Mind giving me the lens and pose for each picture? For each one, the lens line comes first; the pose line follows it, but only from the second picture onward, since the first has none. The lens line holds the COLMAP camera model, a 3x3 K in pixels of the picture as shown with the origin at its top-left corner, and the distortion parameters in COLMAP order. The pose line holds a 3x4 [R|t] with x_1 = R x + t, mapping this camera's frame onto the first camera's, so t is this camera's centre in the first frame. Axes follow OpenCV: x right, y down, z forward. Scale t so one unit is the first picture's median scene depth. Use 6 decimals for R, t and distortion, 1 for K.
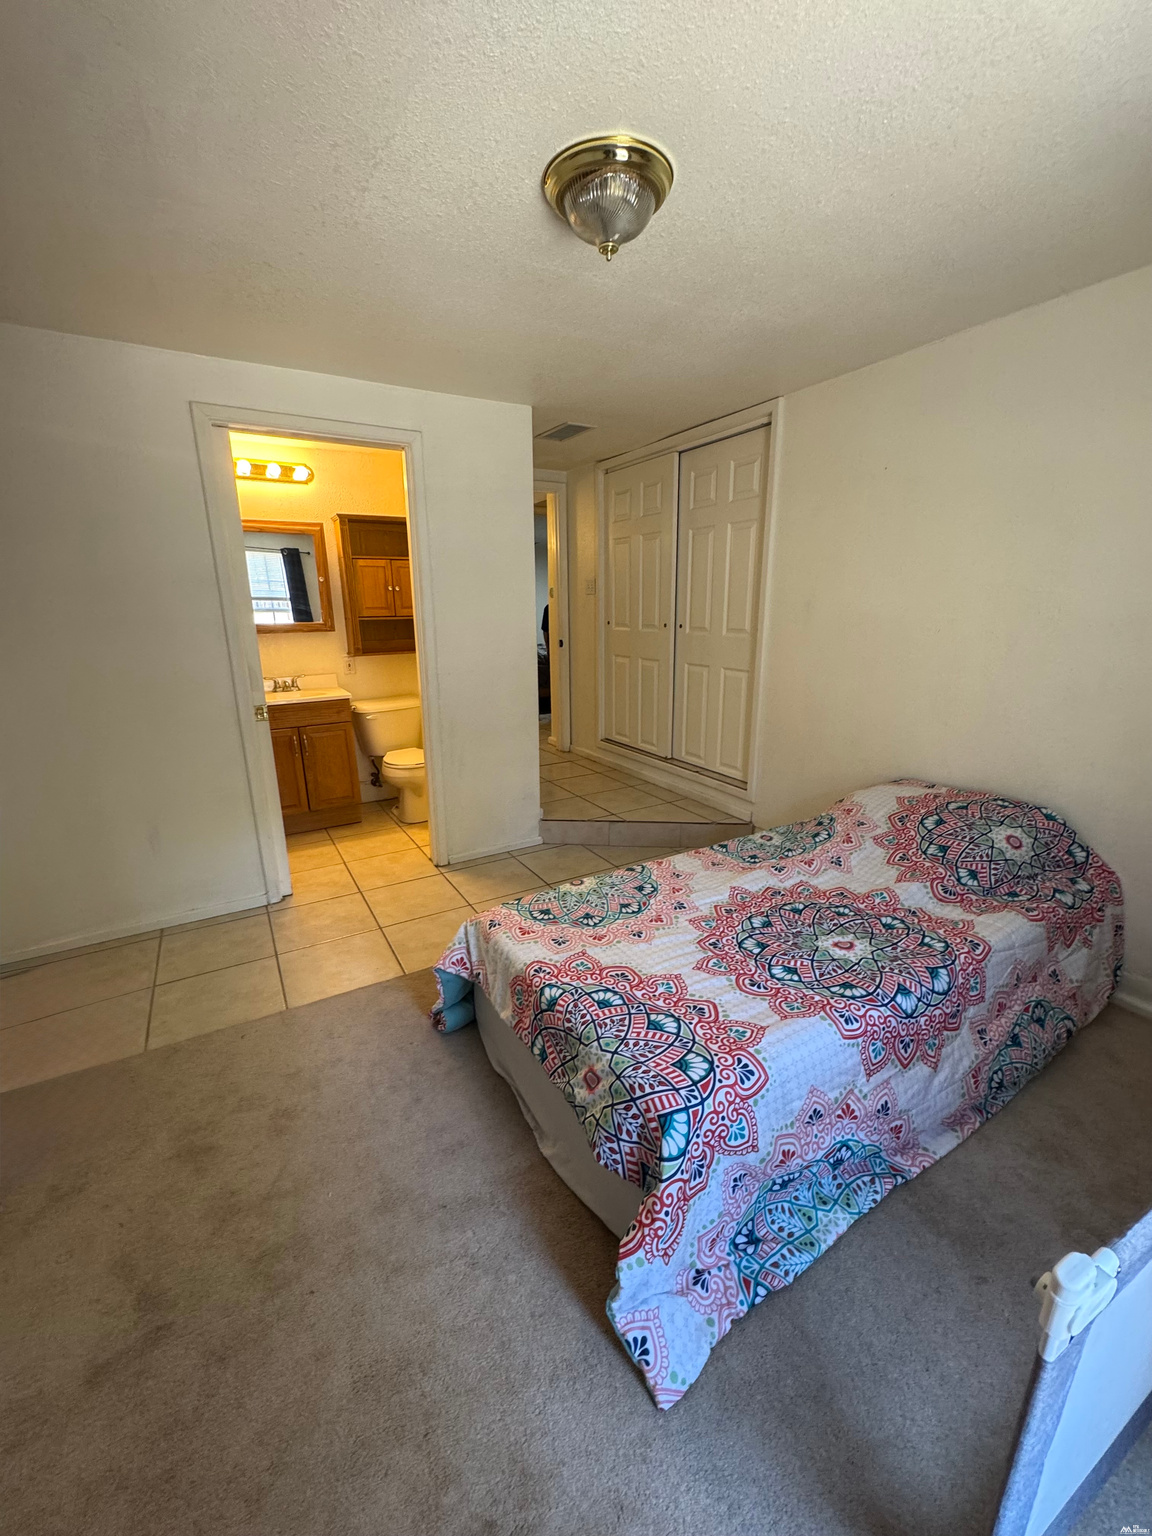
lens RADIAL K [[613.1, 0, 579.1], [0, 613.1, 762.2], [0, 0, 1]] dist [-0.001754, -0.000281]
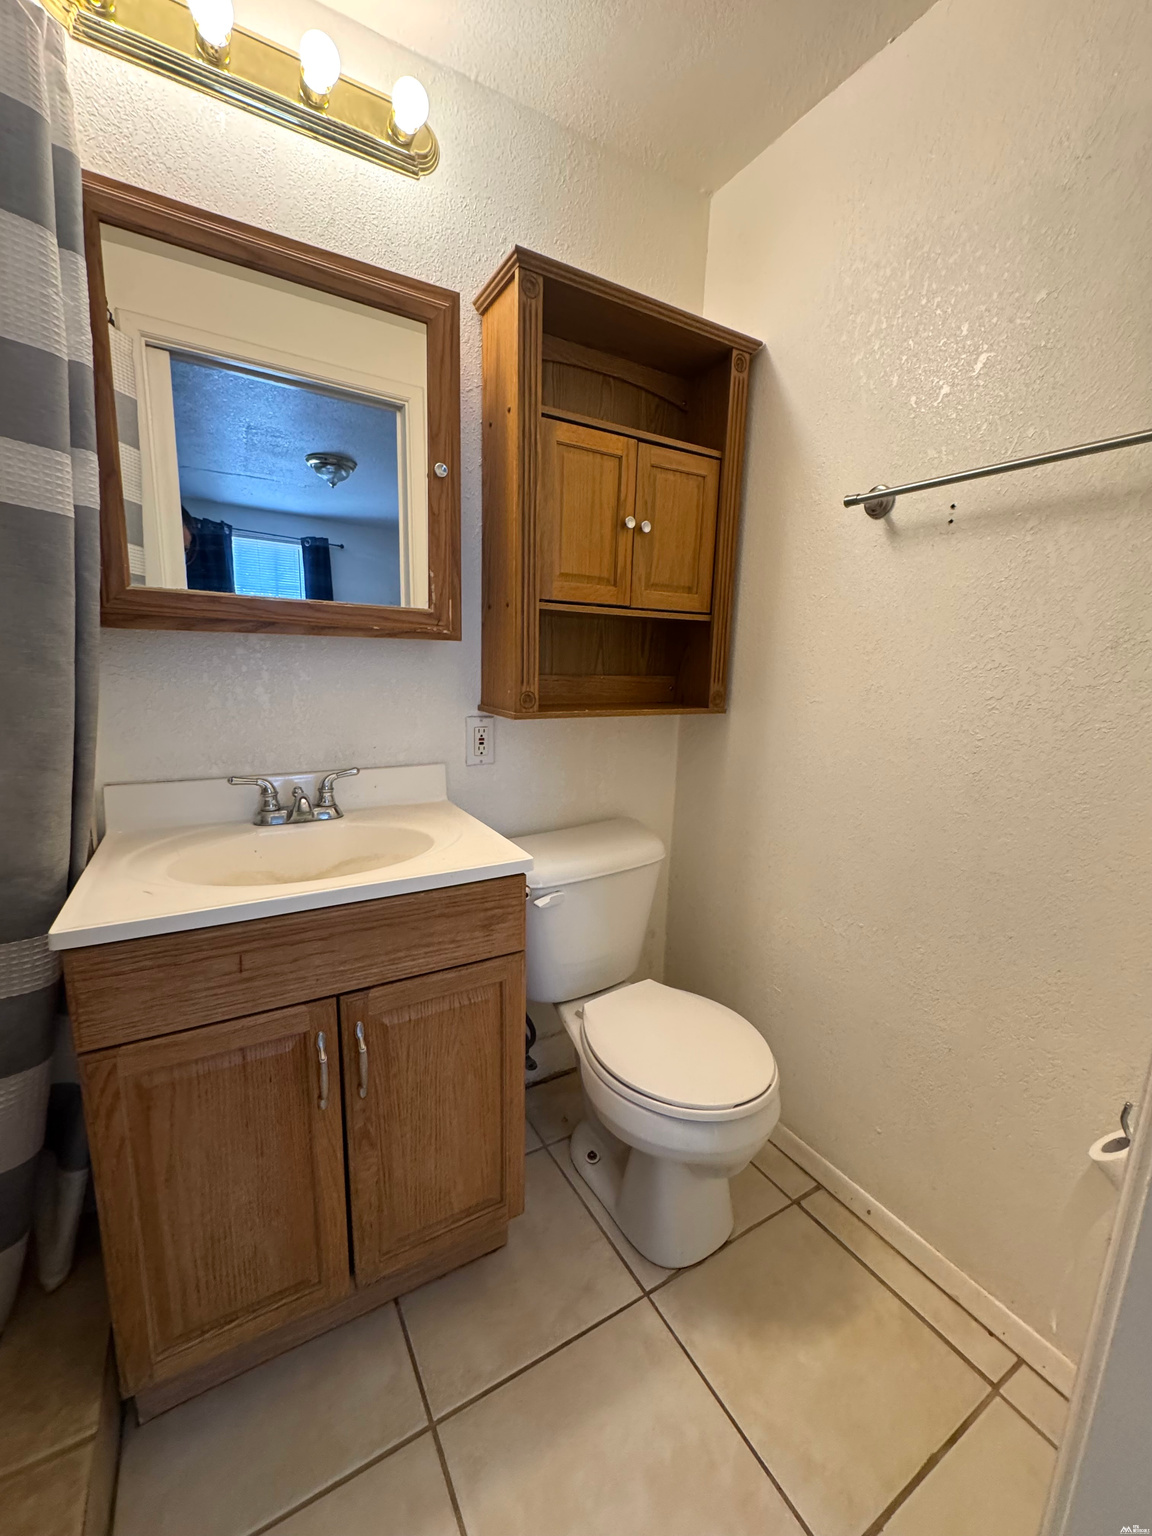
lens RADIAL K [[613.1, 0, 584.6], [0, 613.1, 764.0], [0, 0, 1]] dist [-0.001754, -0.000281]
pose [[0.999150, 0.040741, 0.006292, -0.644871], [-0.040075, 0.995707, -0.083441, -0.238618], [-0.009665, 0.083118, 0.996493, 1.317450]]
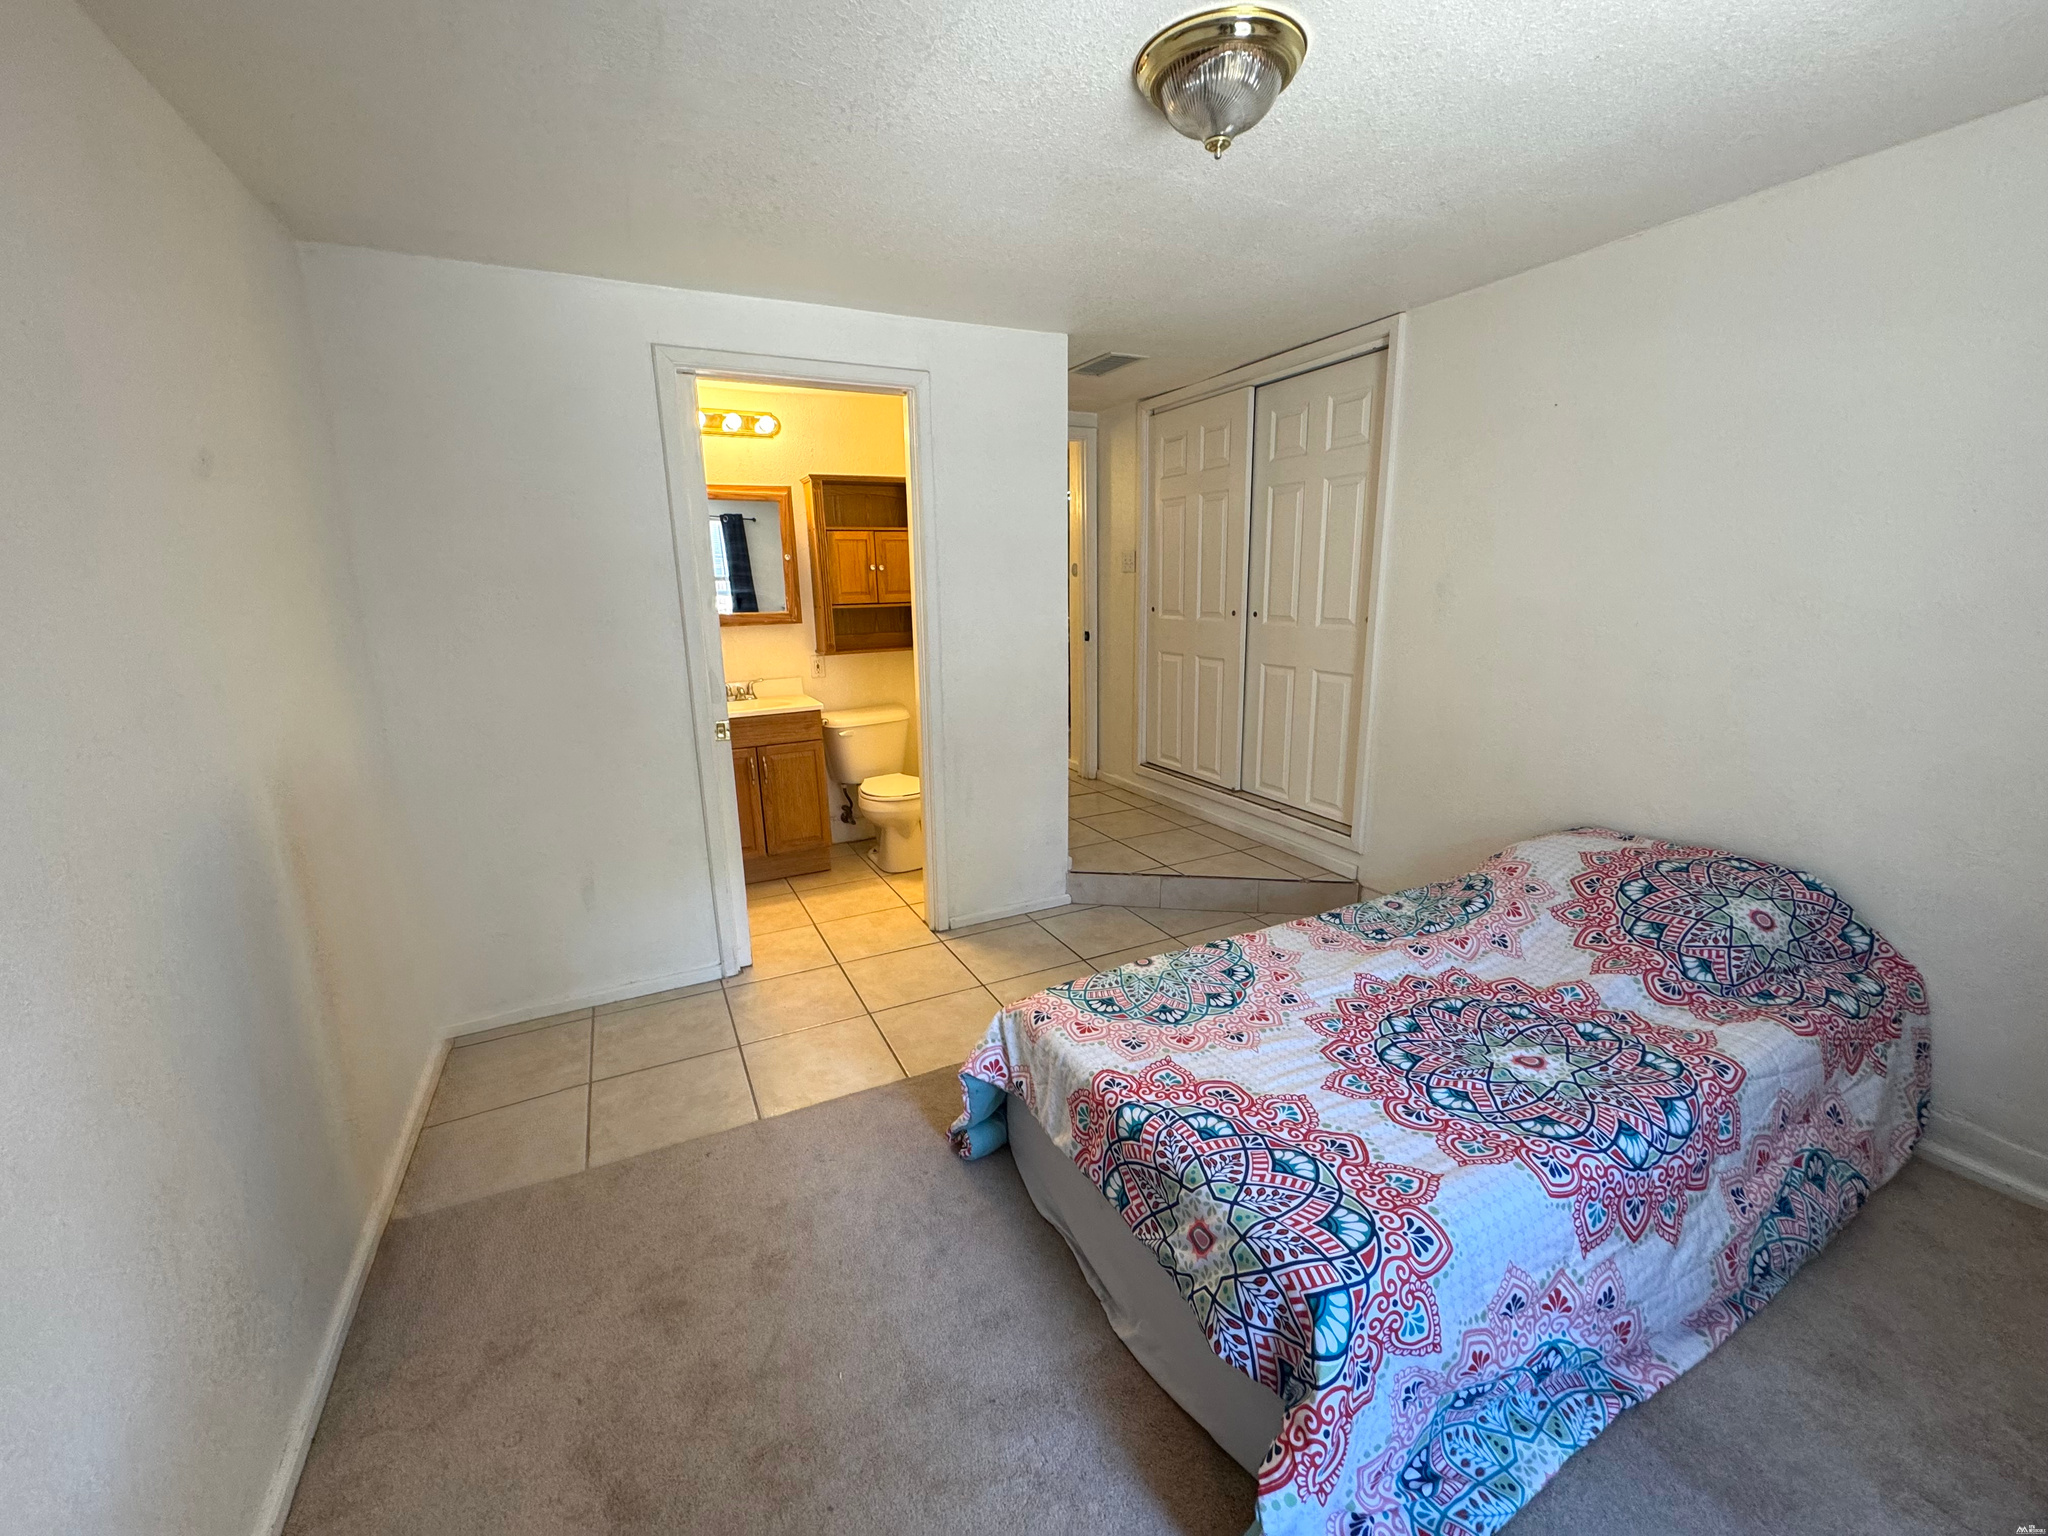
lens RADIAL K [[817.5, 0, 1024.9], [0, 817.5, 757.2], [0, 0, 1]] dist [-0.001754, -0.000281]
pose [[0.997579, 0.007605, -0.069123, -0.085148], [-0.010119, 0.999297, -0.036102, -0.017086], [0.068799, 0.036714, 0.996955, -0.013785]]
